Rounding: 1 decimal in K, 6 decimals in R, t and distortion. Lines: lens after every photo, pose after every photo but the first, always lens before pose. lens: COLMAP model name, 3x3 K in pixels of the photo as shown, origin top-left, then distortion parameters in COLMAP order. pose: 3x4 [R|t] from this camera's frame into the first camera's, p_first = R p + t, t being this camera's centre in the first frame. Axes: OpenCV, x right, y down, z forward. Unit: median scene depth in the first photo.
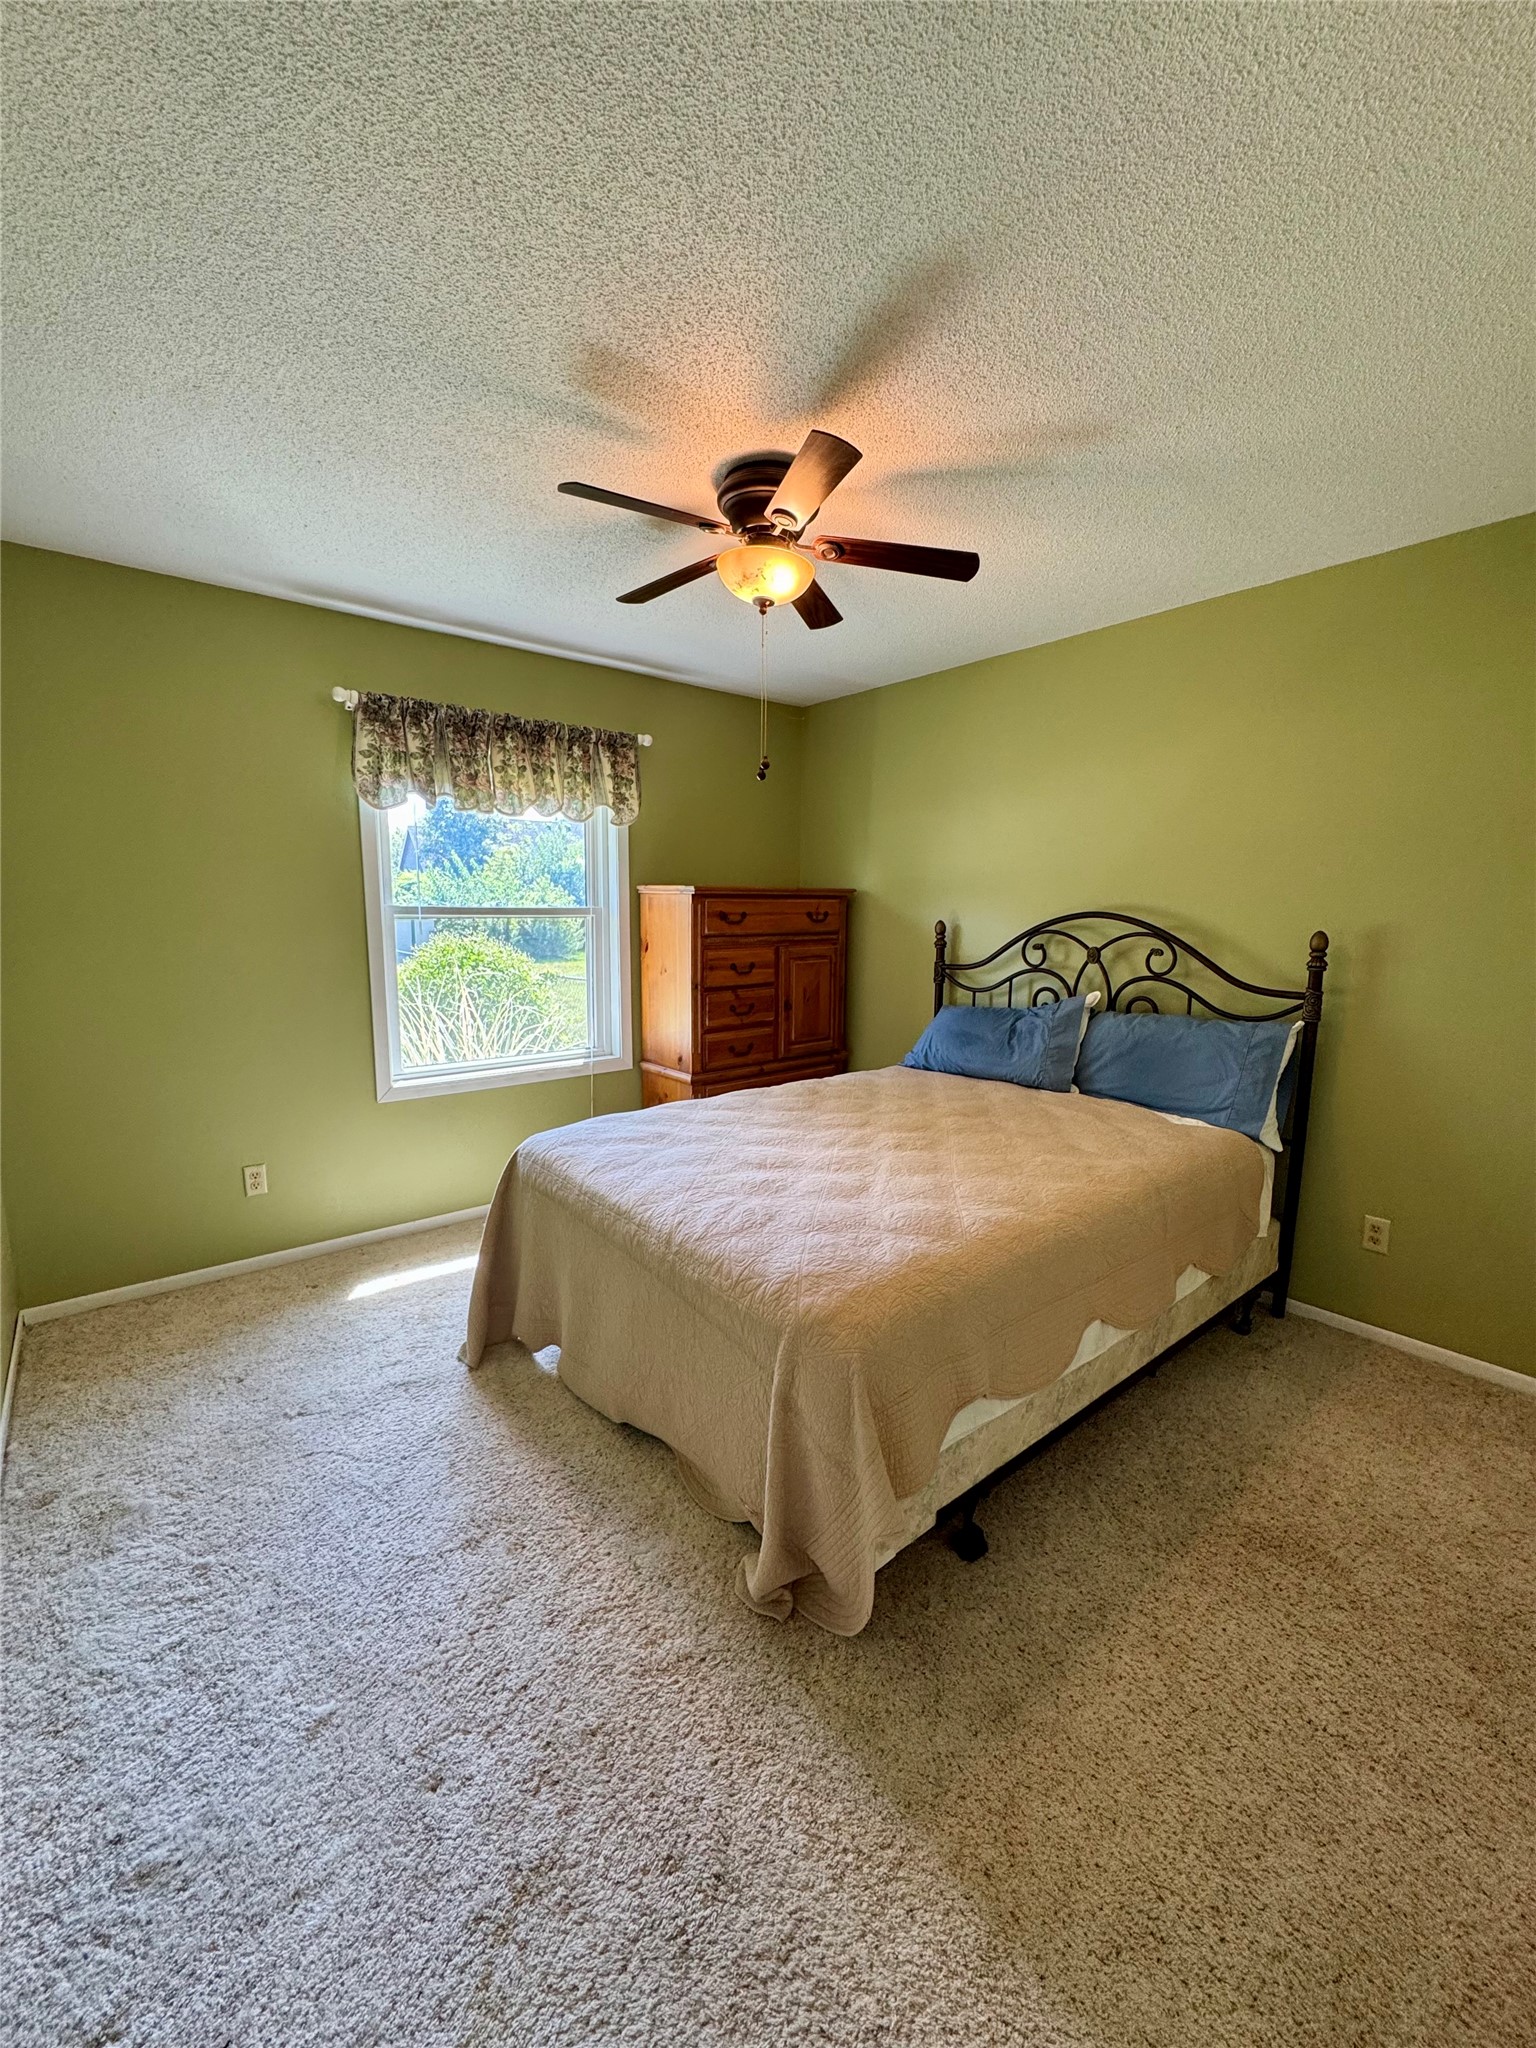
lens RADIAL K [[818.0, 0, 776.1], [0, 818.0, 1027.1], [0, 0, 1]] dist [-0.004150, 0.001260]
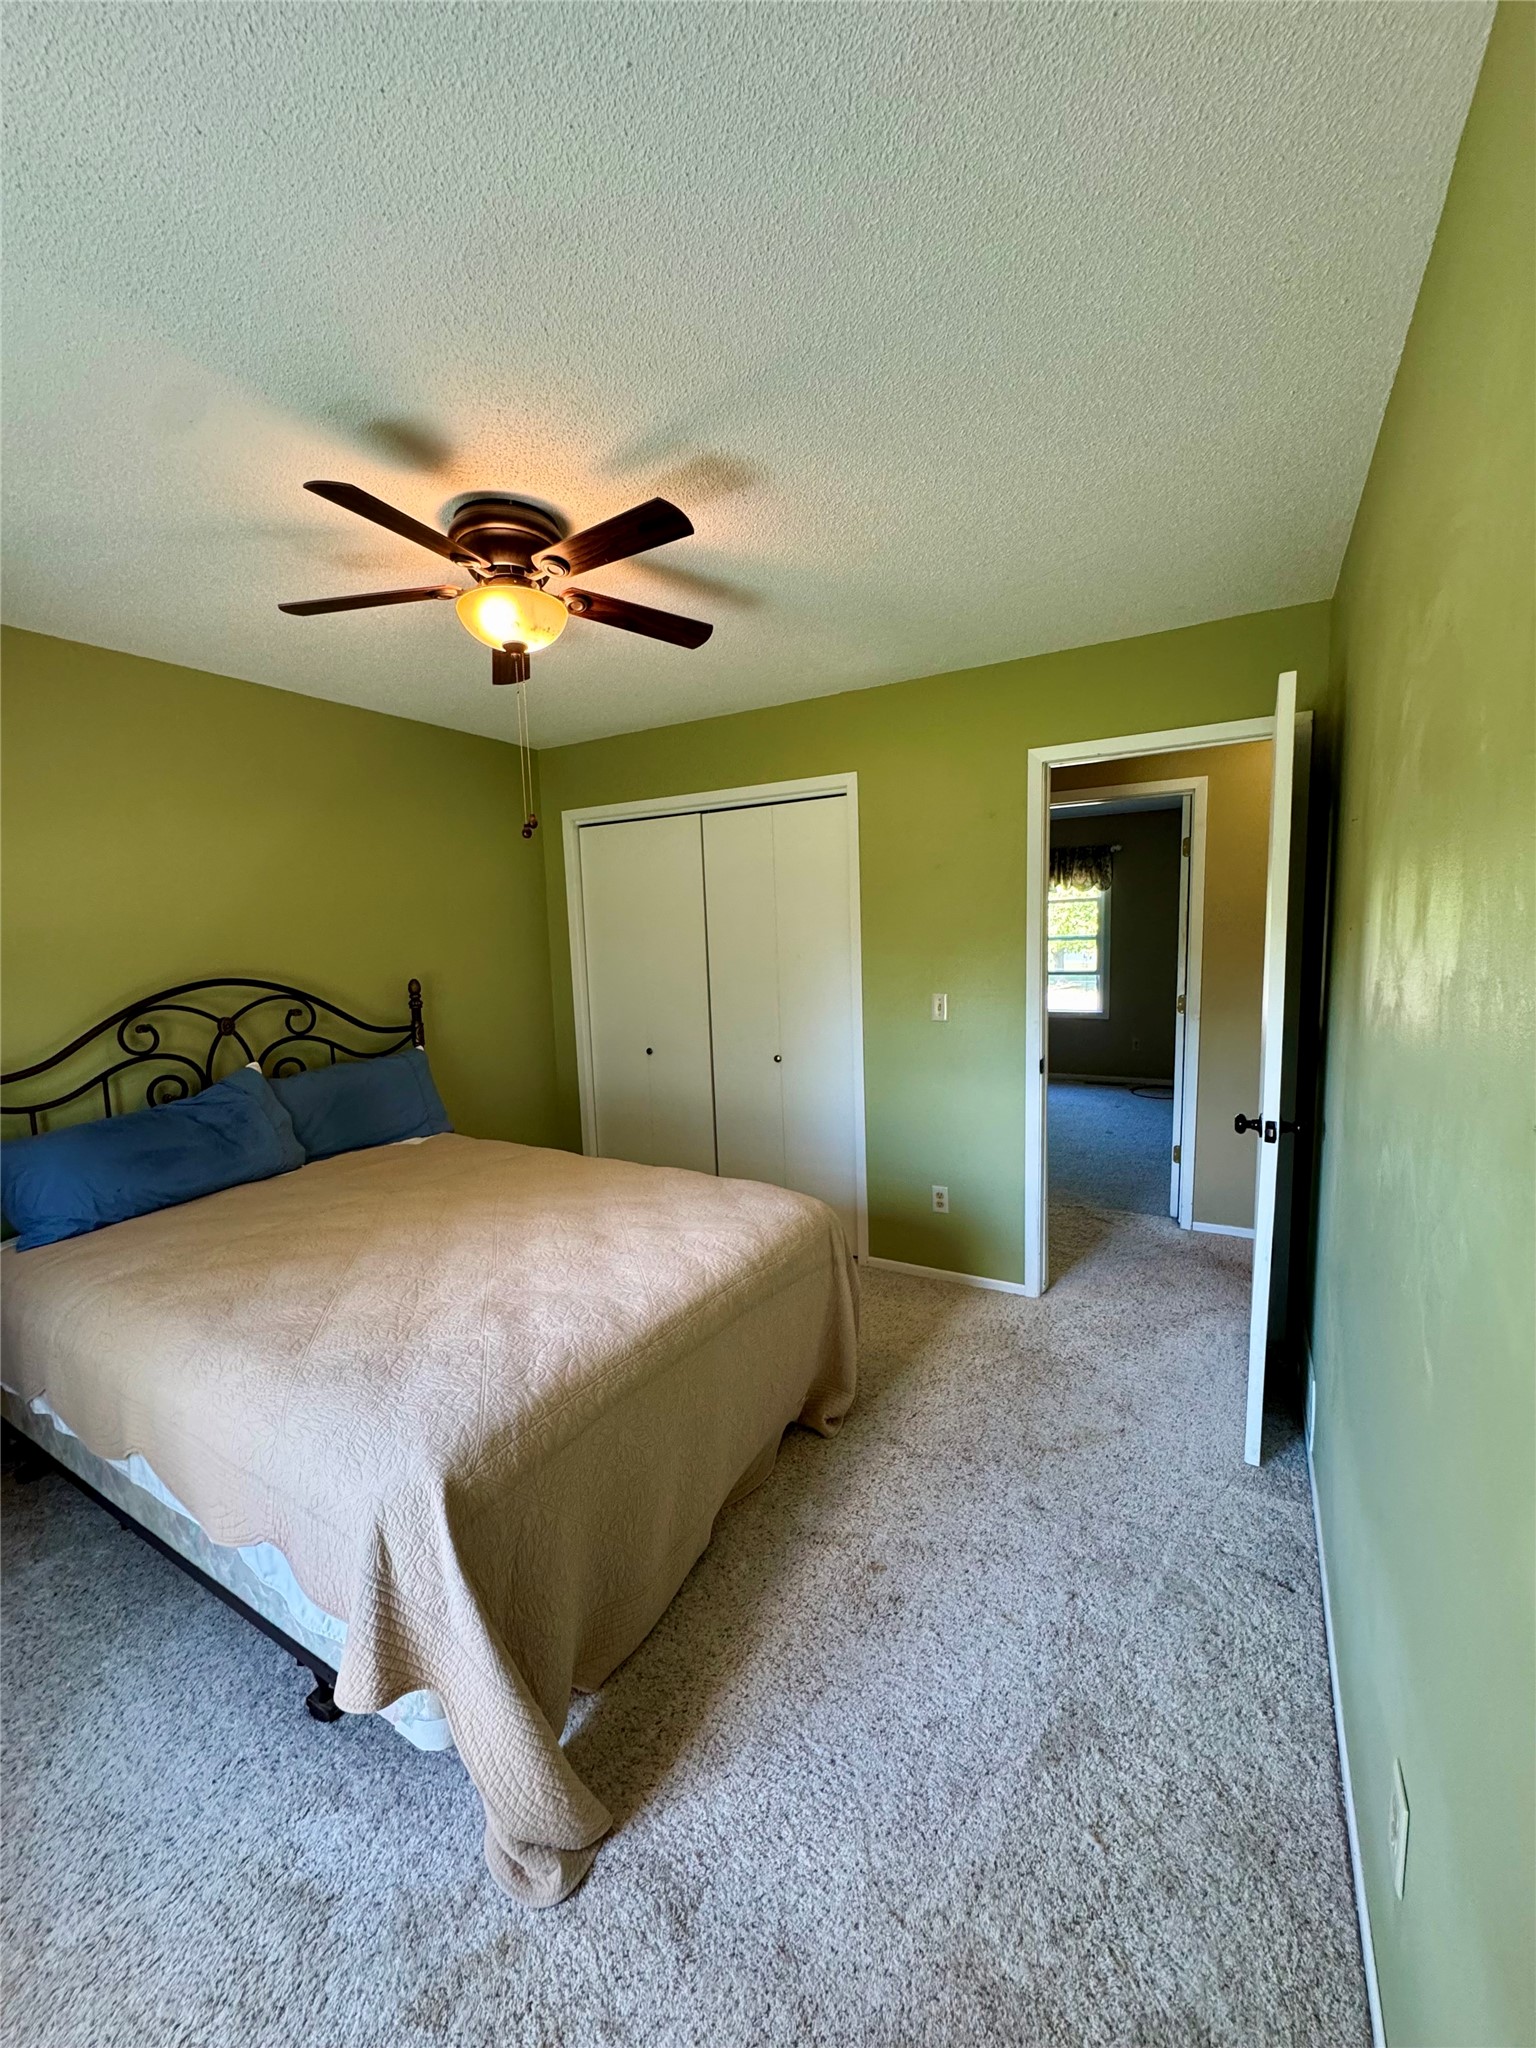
lens RADIAL K [[818.0, 0, 771.2], [0, 818.0, 1023.4], [0, 0, 1]] dist [-0.004150, 0.001260]
pose [[-0.366418, -0.097271, 0.925352, -0.708001], [0.166378, 0.971642, 0.168018, -0.150691], [-0.915454, 0.215523, -0.339843, 0.796560]]
